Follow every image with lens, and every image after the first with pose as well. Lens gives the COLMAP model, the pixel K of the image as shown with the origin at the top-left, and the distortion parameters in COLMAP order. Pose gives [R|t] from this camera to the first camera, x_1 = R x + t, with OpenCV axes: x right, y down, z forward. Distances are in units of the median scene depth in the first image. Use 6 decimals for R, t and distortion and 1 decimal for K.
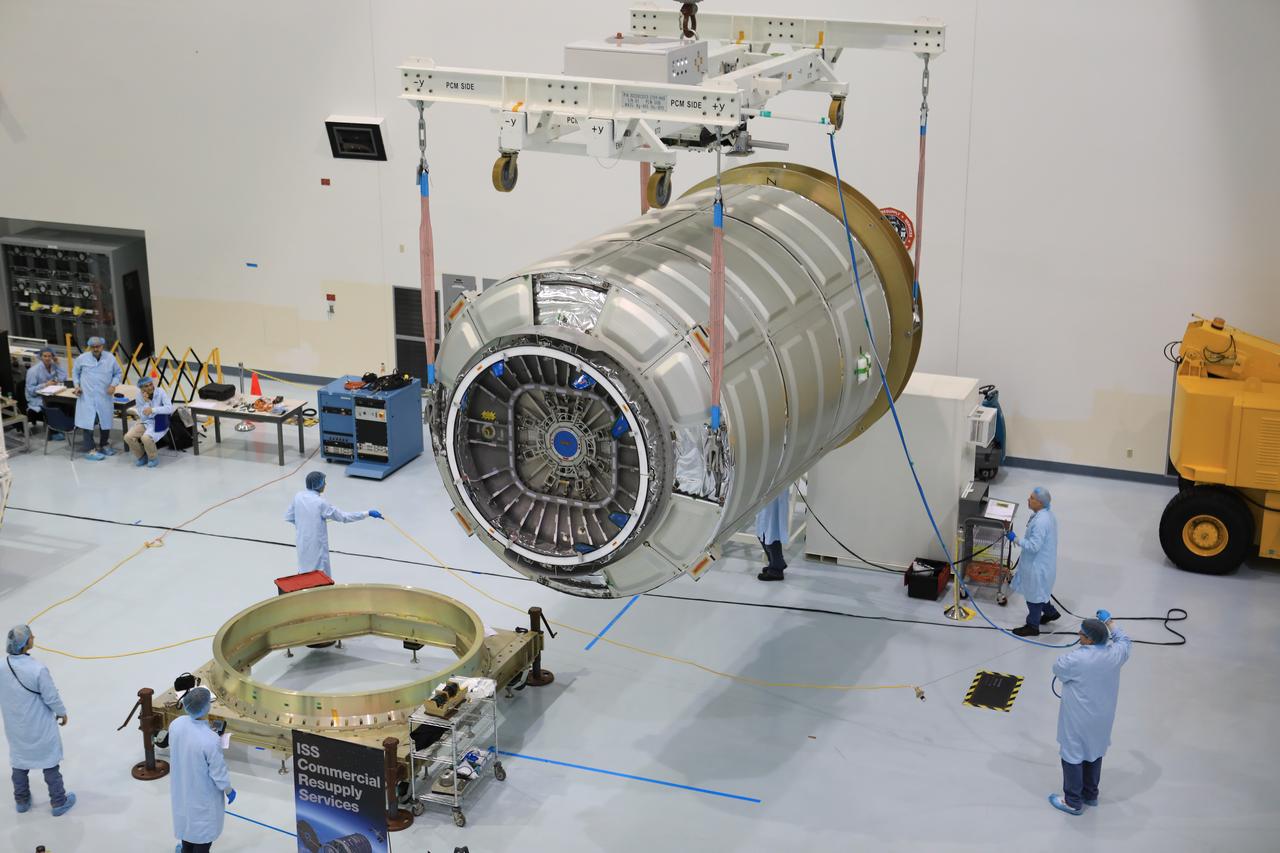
lens RADIAL K [[1733.0, 0, 637.8], [0, 1733.0, 445.0], [0, 0, 1]] dist [0.006486, 0.072358]
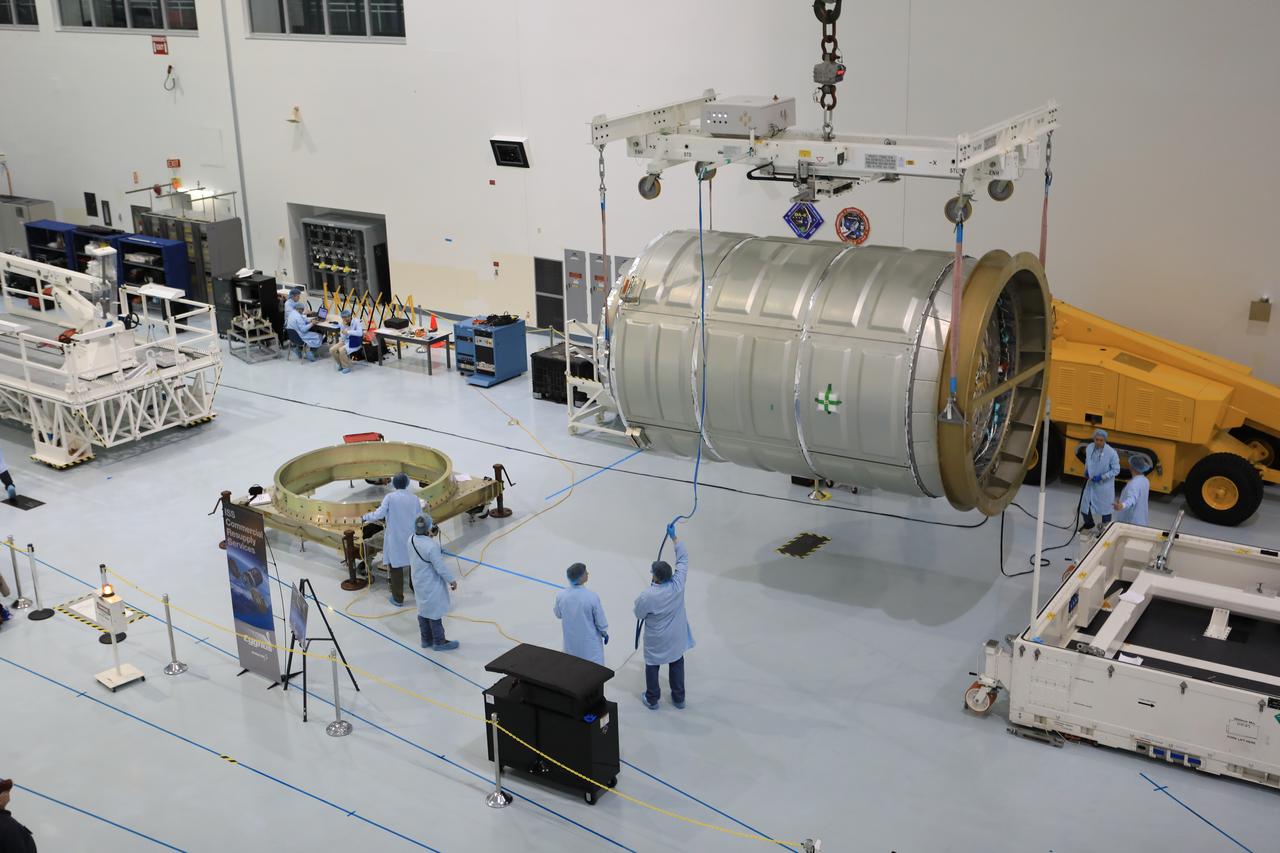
lens RADIAL K [[1359.5, 0, 640.0], [0, 1359.5, 426.5], [0, 0, 1]] dist [-0.015397, -0.010347]
pose [[0.972194, 0.062658, -0.225640, 0.274917], [-0.060585, 0.998033, 0.016105, 0.031582], [0.226206, -0.001987, 0.974078, -0.083500]]
